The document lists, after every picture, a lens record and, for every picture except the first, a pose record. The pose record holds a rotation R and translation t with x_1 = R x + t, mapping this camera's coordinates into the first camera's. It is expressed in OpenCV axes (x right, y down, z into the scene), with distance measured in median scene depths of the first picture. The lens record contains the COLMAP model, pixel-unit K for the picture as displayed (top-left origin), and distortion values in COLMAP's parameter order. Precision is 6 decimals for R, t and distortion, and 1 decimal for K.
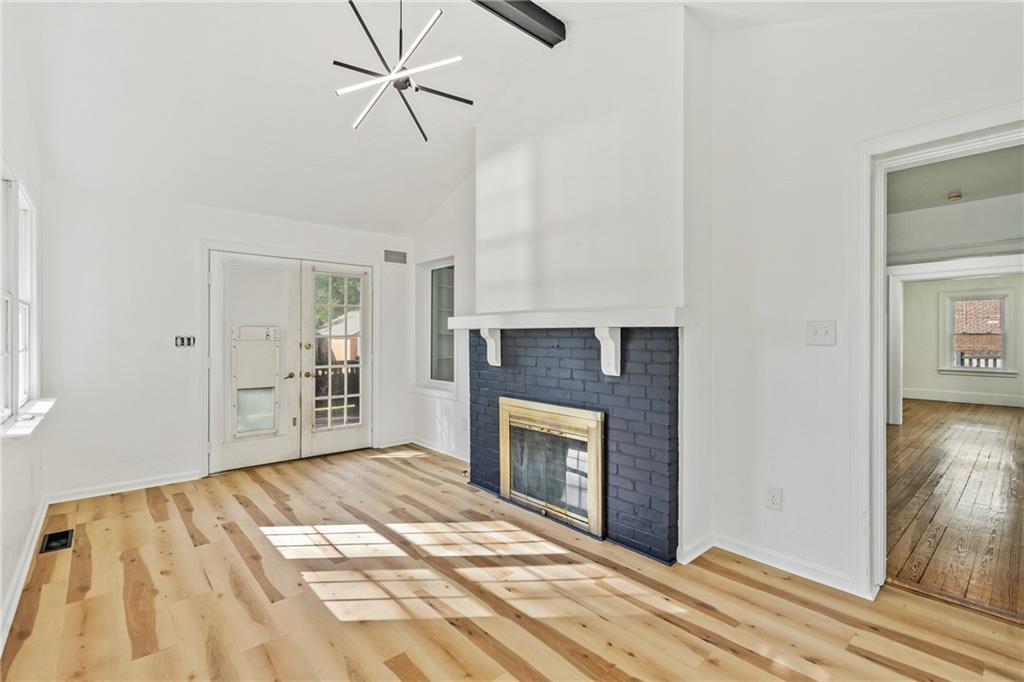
lens RADIAL K [[466.3, 0, 513.0], [0, 466.3, 338.5], [0, 0, 1]] dist [-0.003641, -0.000700]
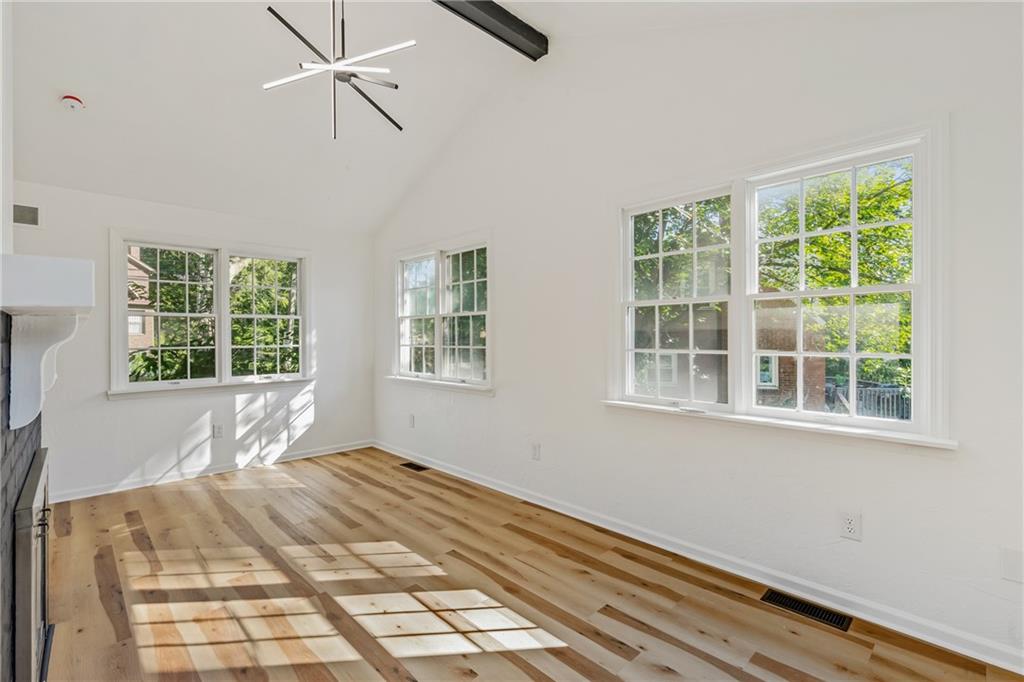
lens RADIAL K [[466.3, 0, 511.2], [0, 466.3, 339.0], [0, 0, 1]] dist [-0.003641, -0.000700]
pose [[-0.999341, 0.002253, -0.036240, -0.547922], [0.002110, 0.999990, 0.003973, -0.003035], [0.036249, 0.003894, -0.999335, 1.964999]]
